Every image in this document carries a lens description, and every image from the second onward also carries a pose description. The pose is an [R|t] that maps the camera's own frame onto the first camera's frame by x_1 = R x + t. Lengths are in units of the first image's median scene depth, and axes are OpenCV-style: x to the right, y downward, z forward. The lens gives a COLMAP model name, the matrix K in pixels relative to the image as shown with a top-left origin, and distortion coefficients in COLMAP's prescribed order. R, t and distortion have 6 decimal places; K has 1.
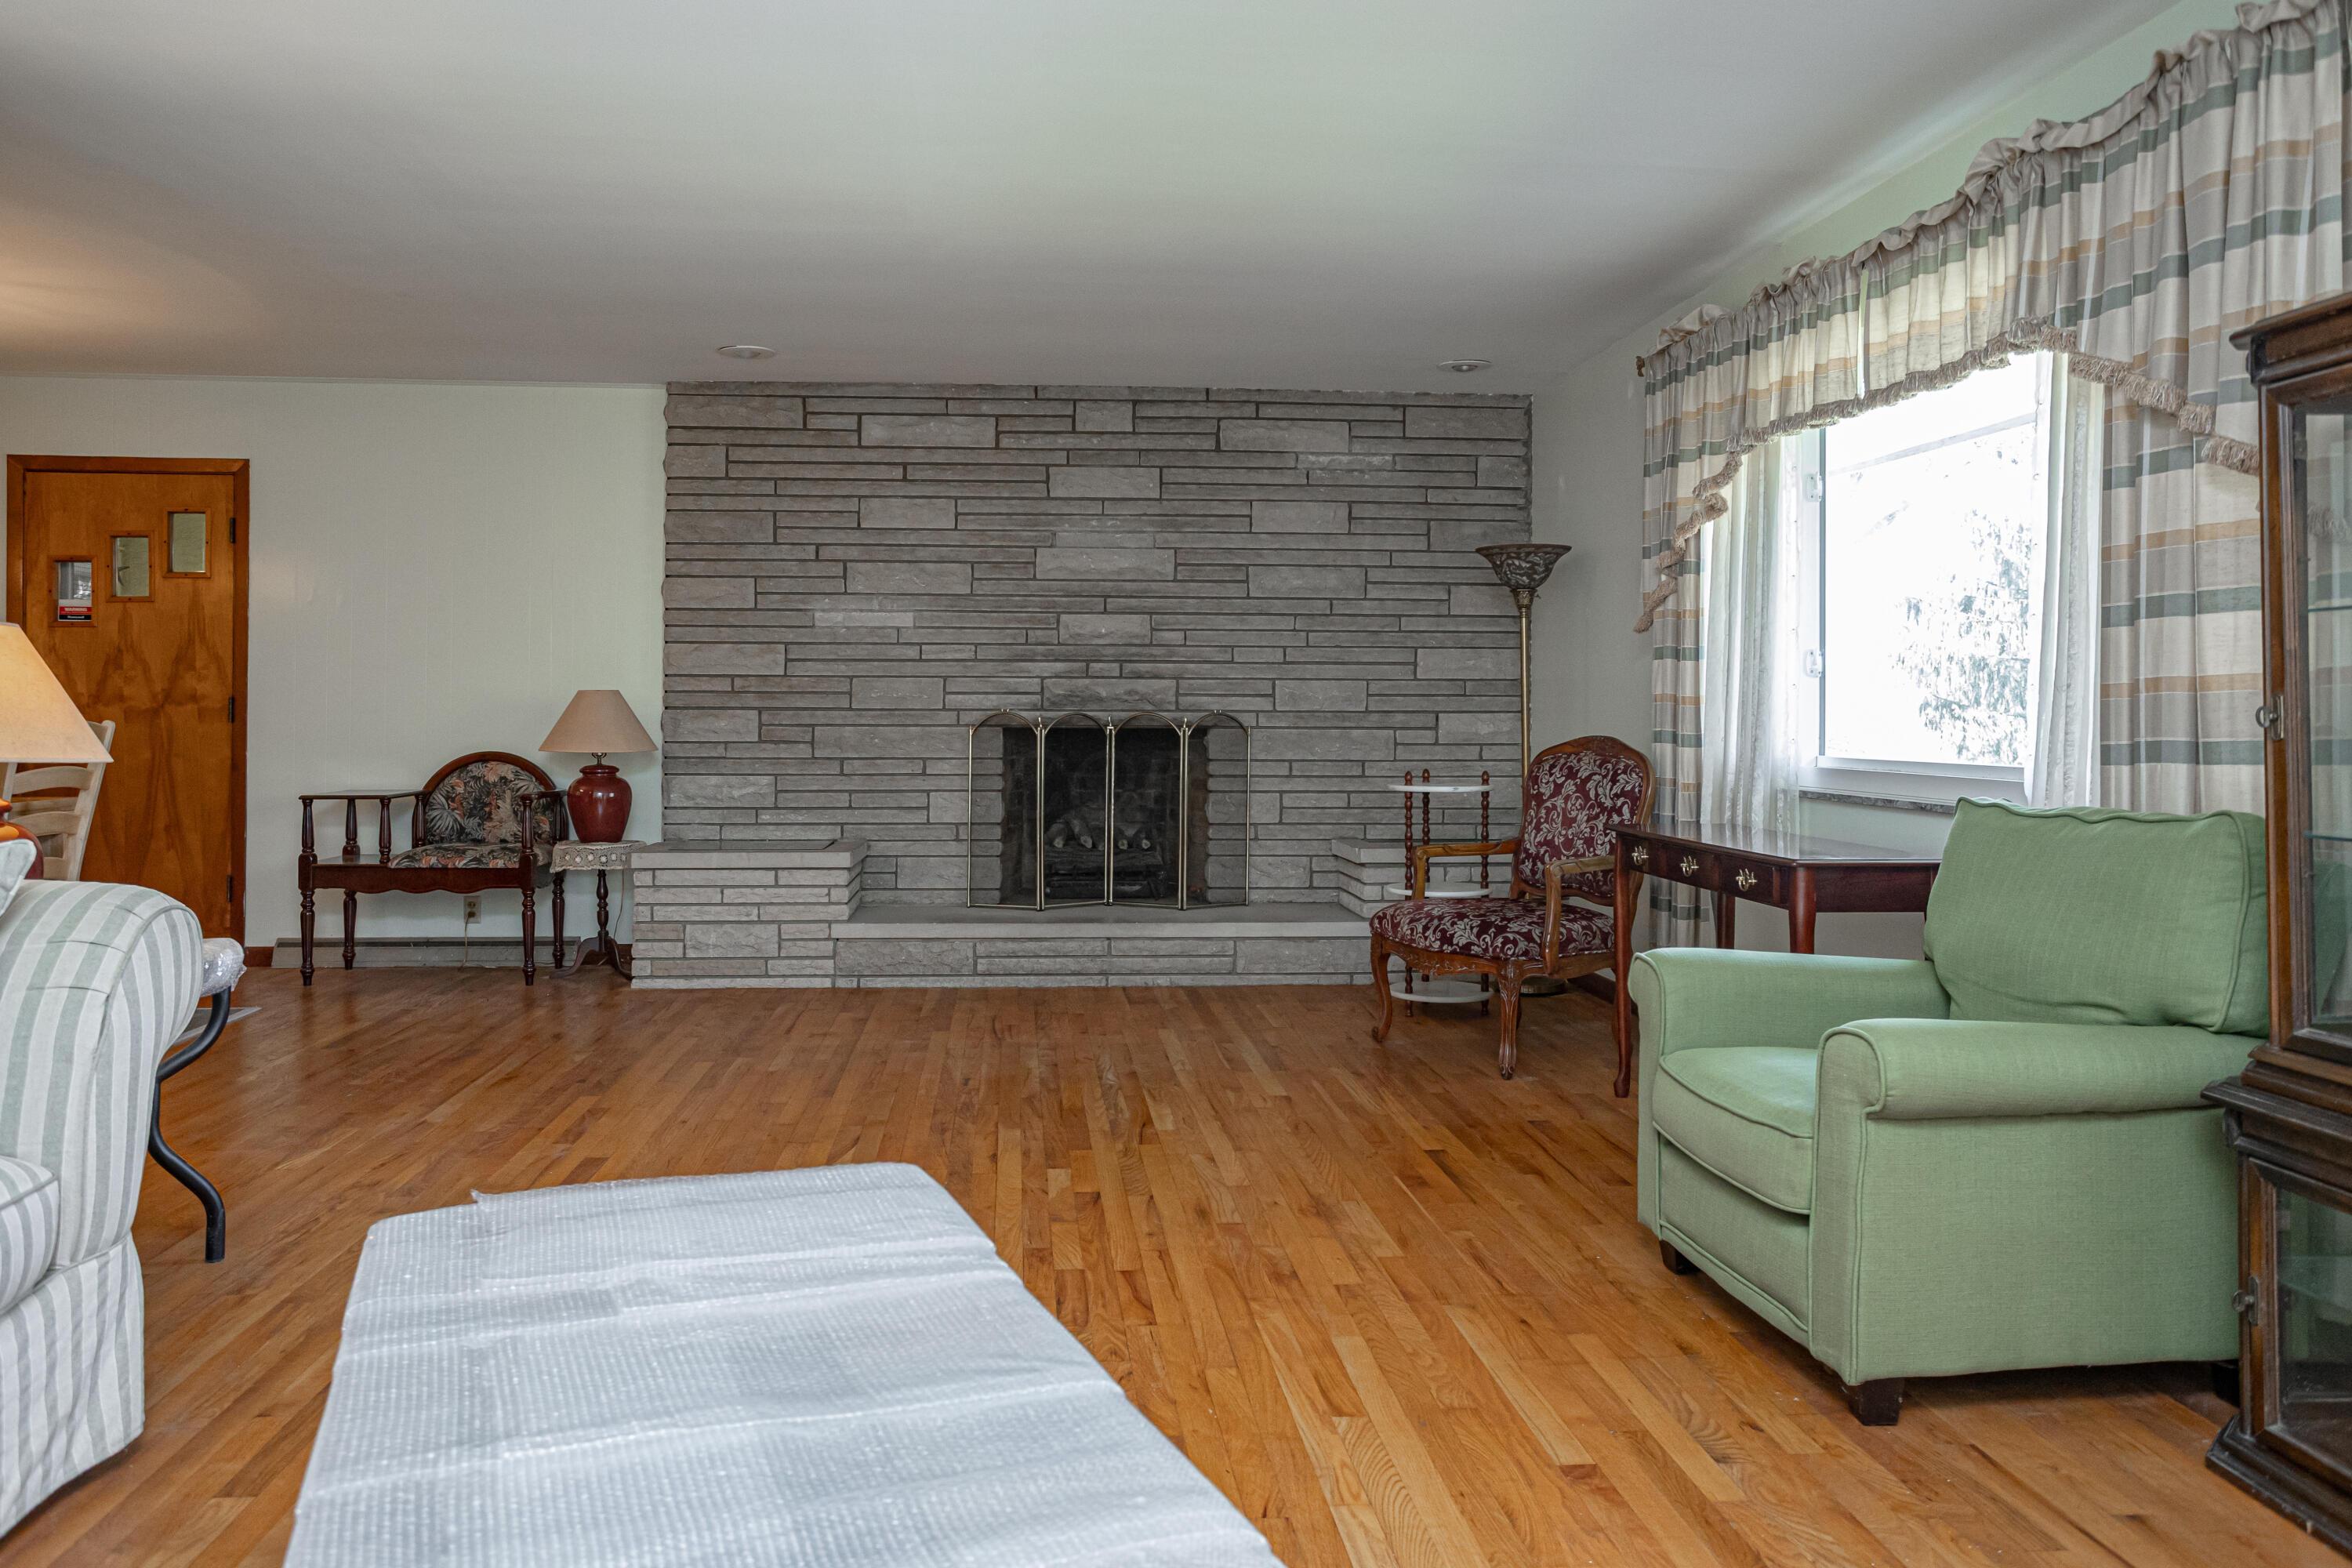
lens RADIAL K [[1638.4, 0, 1166.6], [0, 1638.4, 690.3], [0, 0, 1]] dist [0.030679, 0.004016]
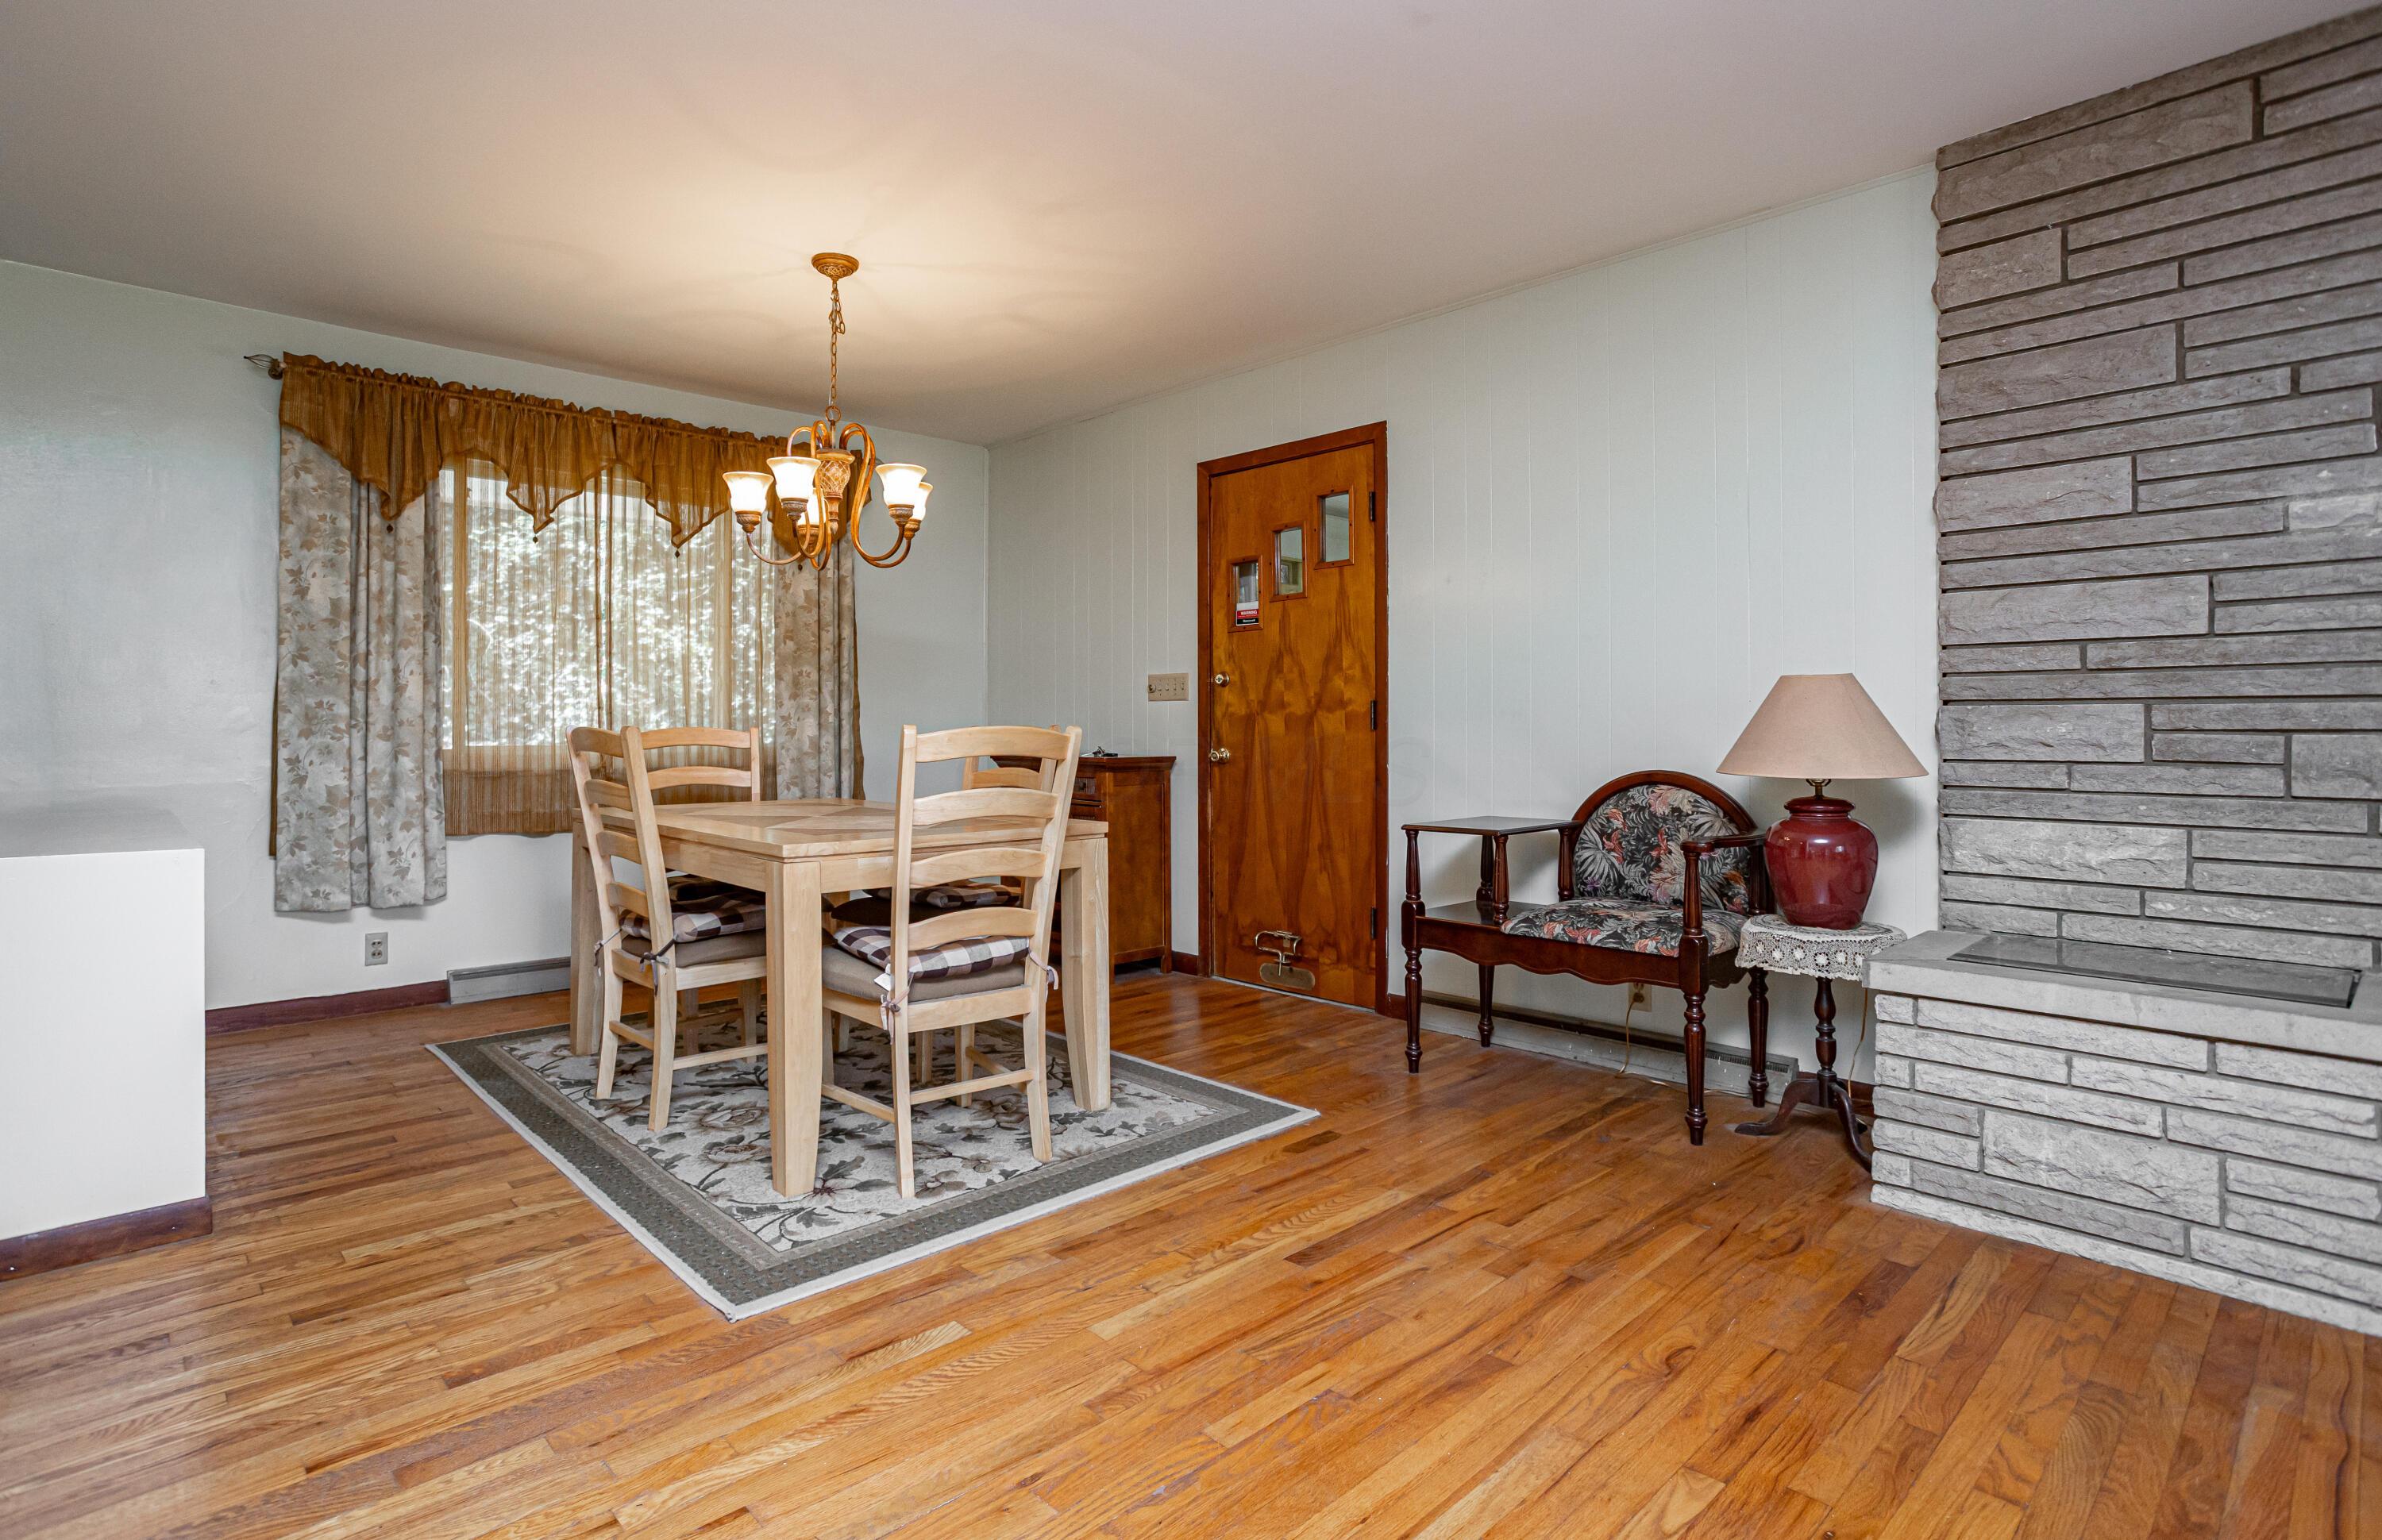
lens RADIAL K [[1190.5, 0, 1112.2], [0, 1190.5, 730.1], [0, 0, 1]] dist [-0.058421, 0.030430]
pose [[0.593311, -0.004743, -0.804960, -0.148370], [0.017539, 0.999821, 0.007036, 0.012704], [0.804783, -0.018293, 0.593288, 0.521128]]
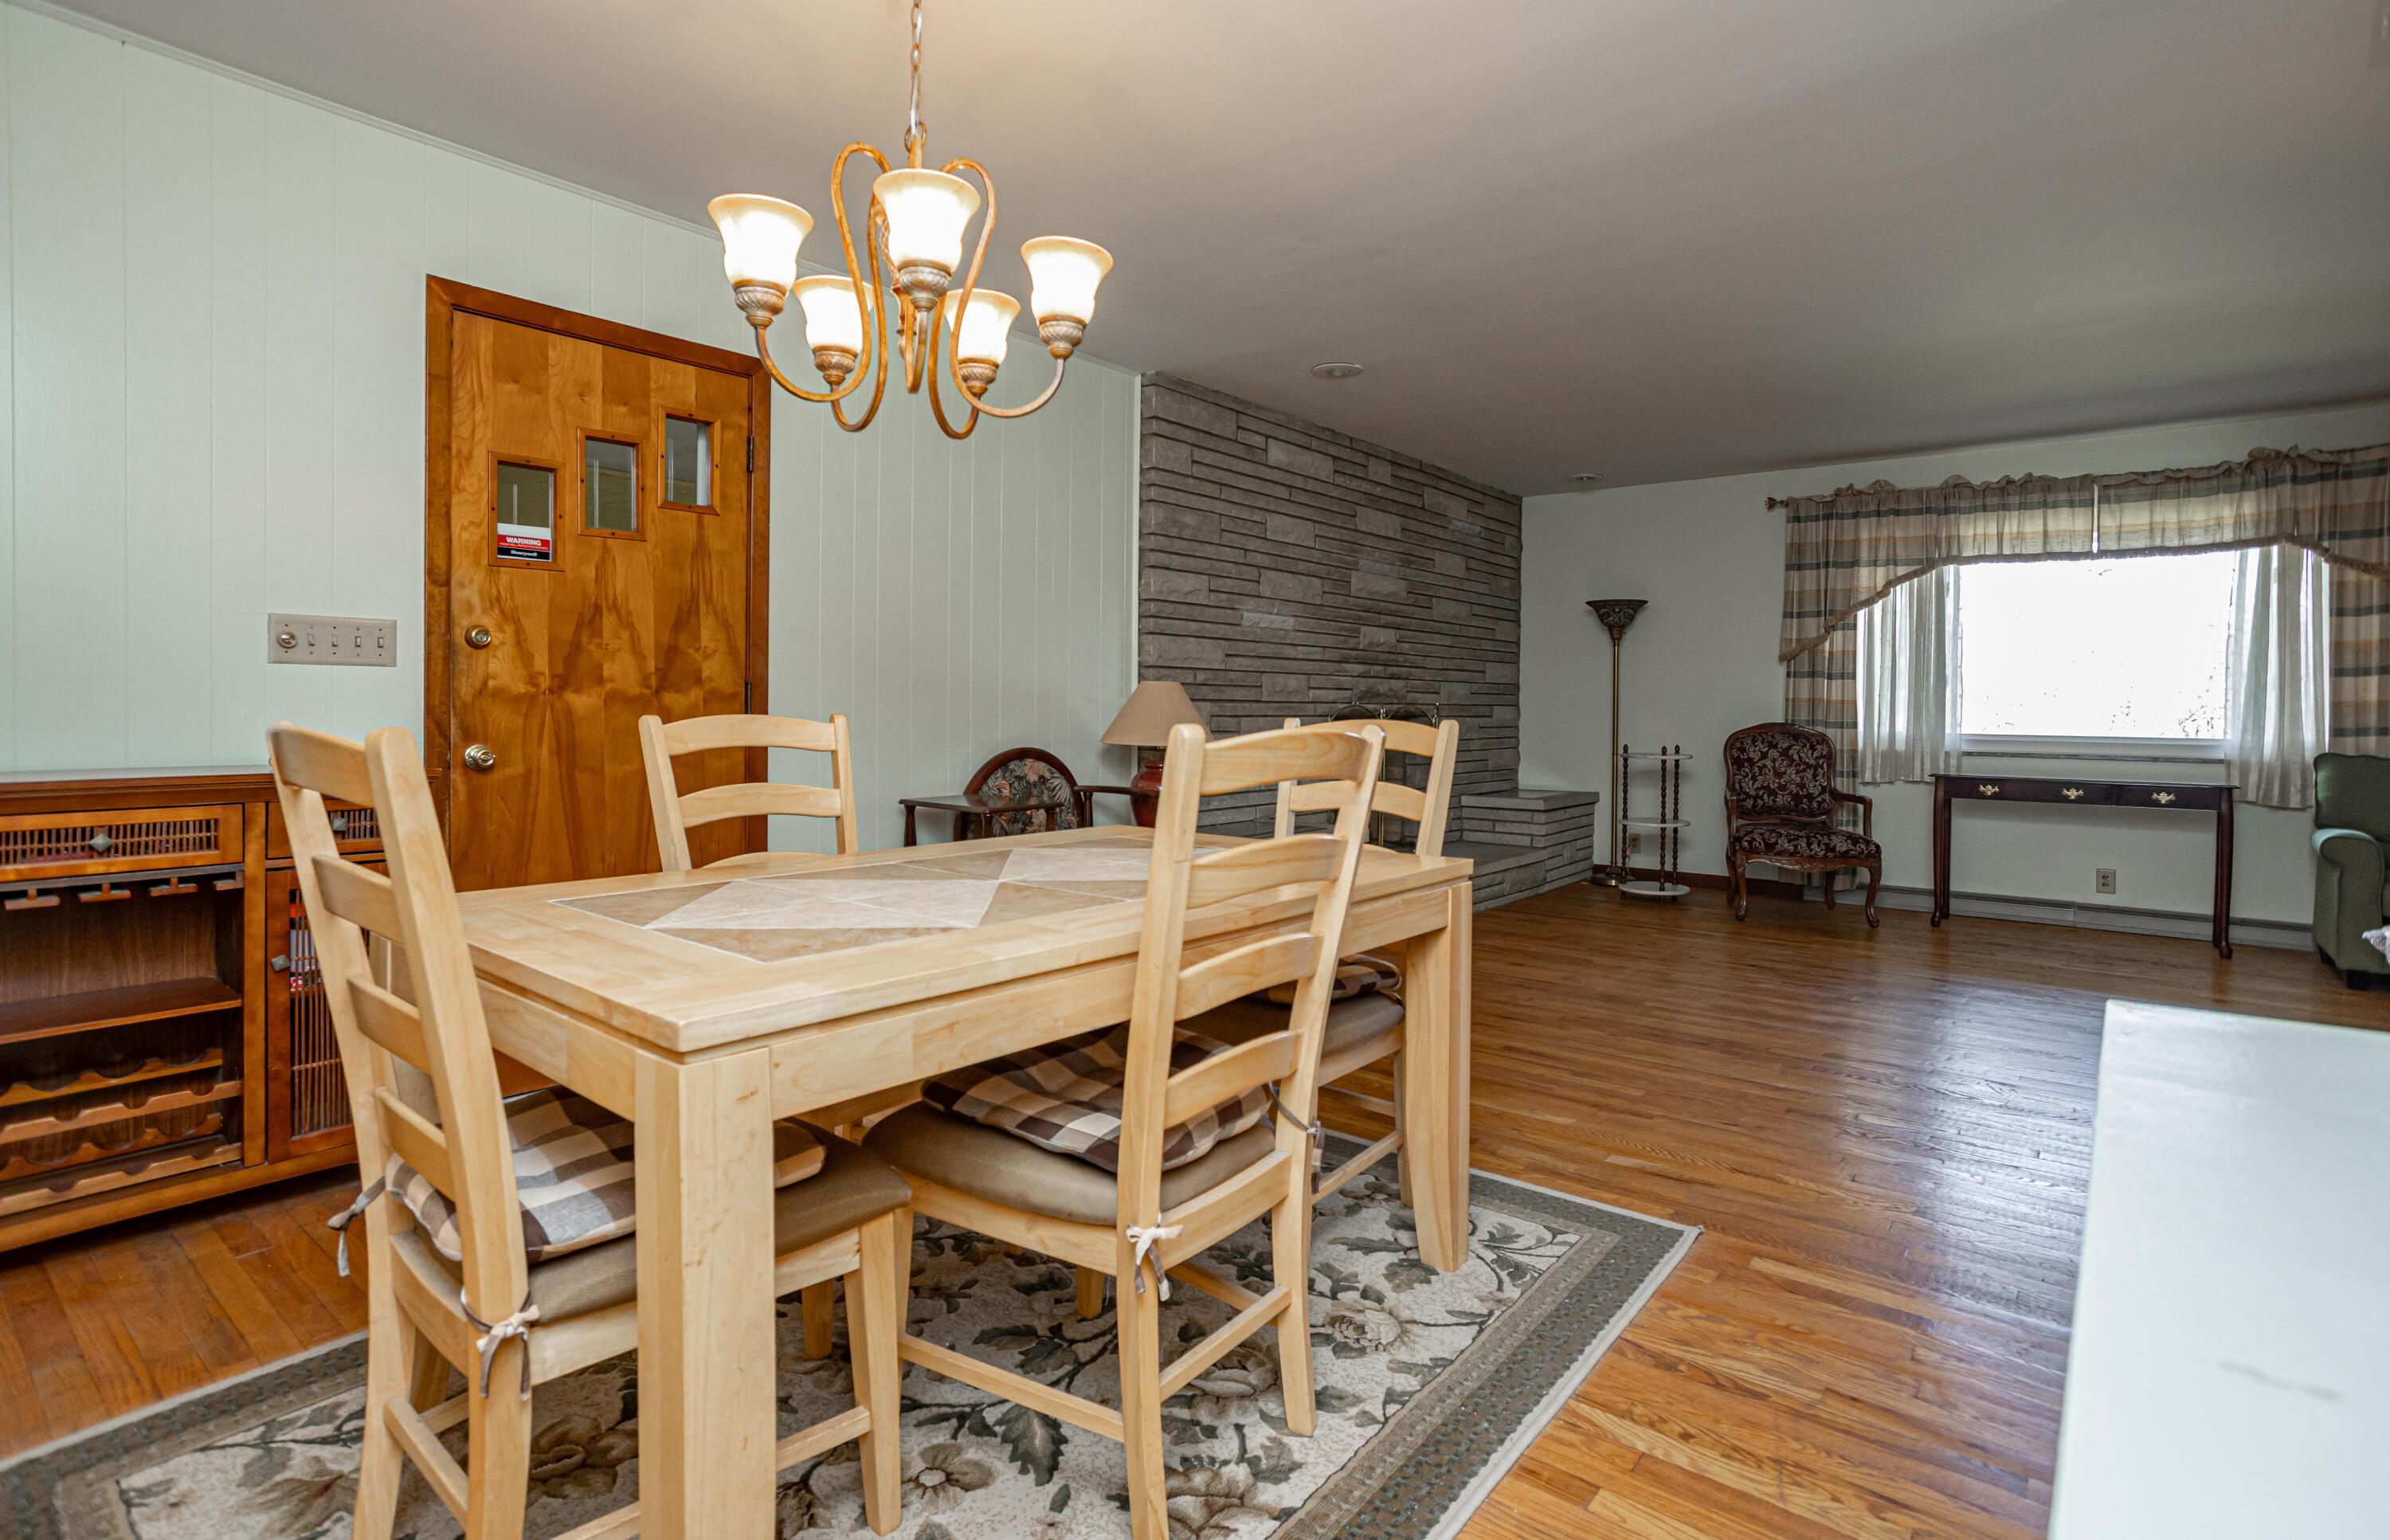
lens RADIAL K [[1146.6, 0, 1261.5], [0, 1146.6, 712.6], [0, 0, 1]] dist [-0.010852, 0.026696]
pose [[0.676528, -0.001875, 0.736415, -0.779512], [-0.018066, 0.999654, 0.019142, 0.003977], [-0.736196, -0.026254, 0.676259, 0.486983]]
